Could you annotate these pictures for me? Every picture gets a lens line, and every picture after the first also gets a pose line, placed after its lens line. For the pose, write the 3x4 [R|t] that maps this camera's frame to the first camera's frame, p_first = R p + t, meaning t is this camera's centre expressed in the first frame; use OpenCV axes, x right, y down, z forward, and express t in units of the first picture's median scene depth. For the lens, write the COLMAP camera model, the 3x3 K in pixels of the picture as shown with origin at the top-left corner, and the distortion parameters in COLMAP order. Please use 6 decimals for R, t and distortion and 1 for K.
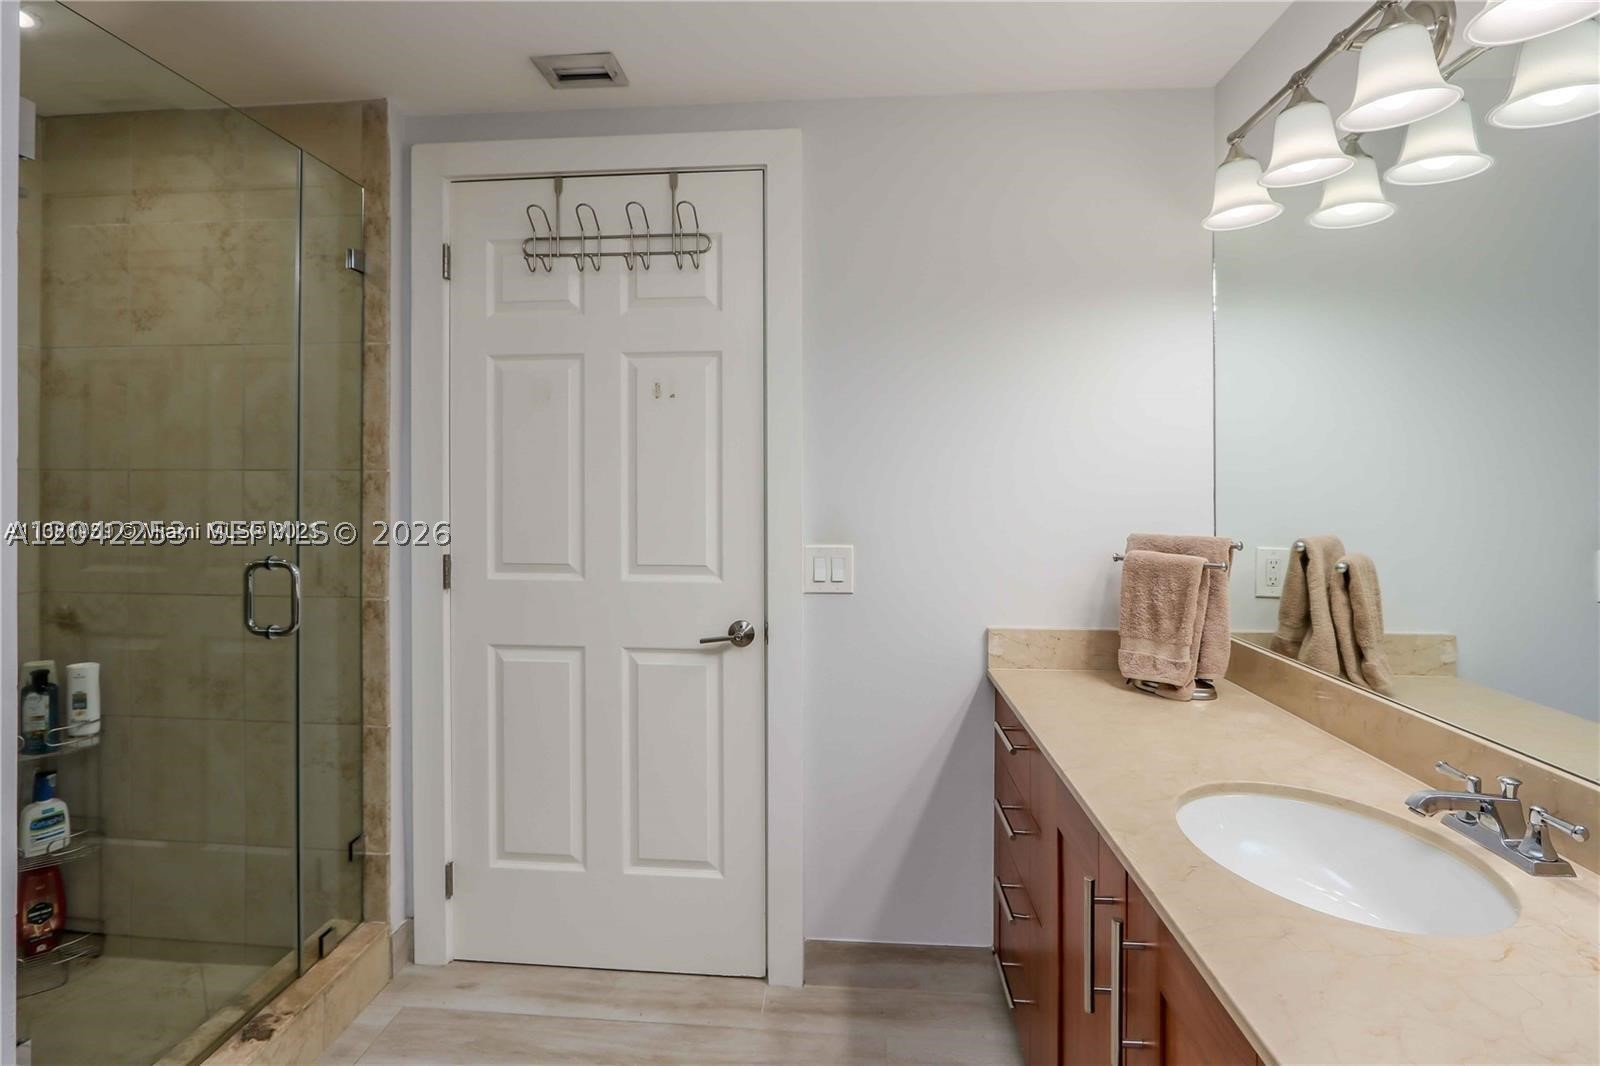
lens RADIAL K [[741.4, 0, 777.6], [0, 741.4, 480.7], [0, 0, 1]] dist [-0.018827, 0.001424]
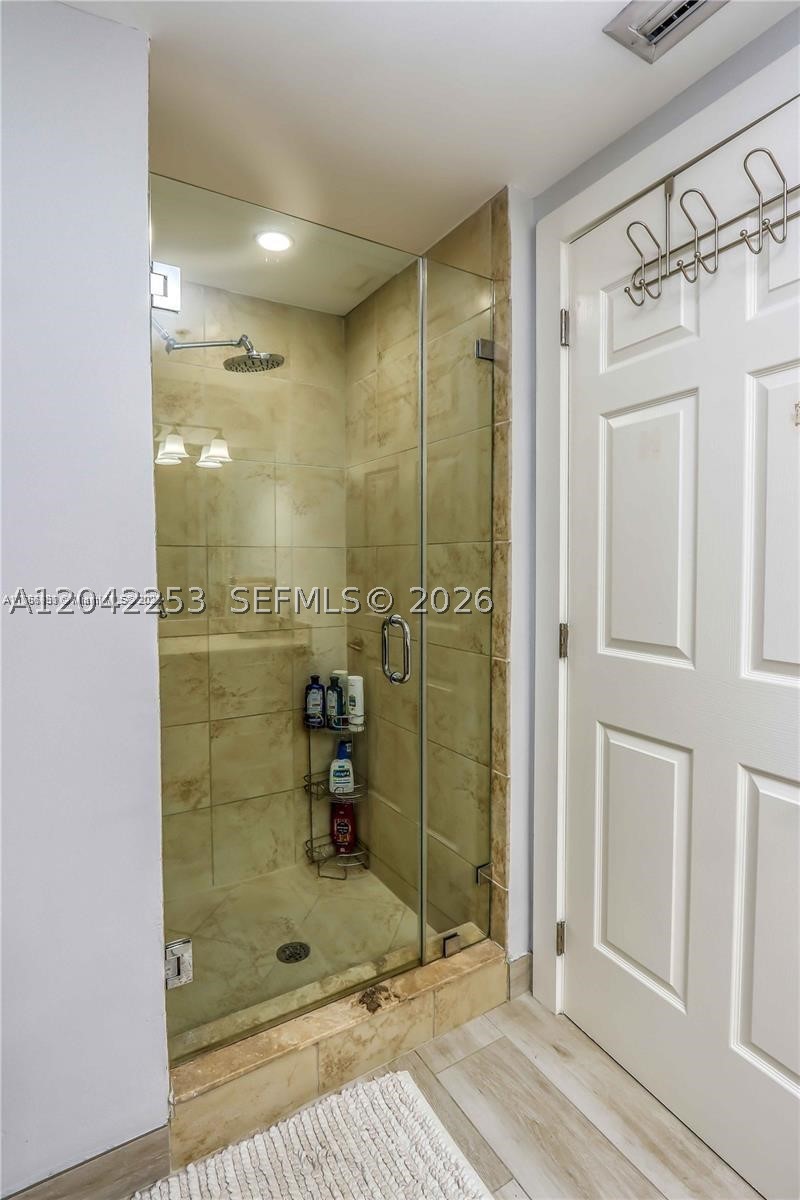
lens RADIAL K [[556.1, 0, 440.6], [0, 556.1, 588.5], [0, 0, 1]] dist [-0.018827, 0.001424]
pose [[0.605033, 0.034961, -0.795432, 0.053829], [0.000810, 0.999008, 0.044525, 0.018850], [0.796200, -0.027584, 0.604405, 0.433223]]
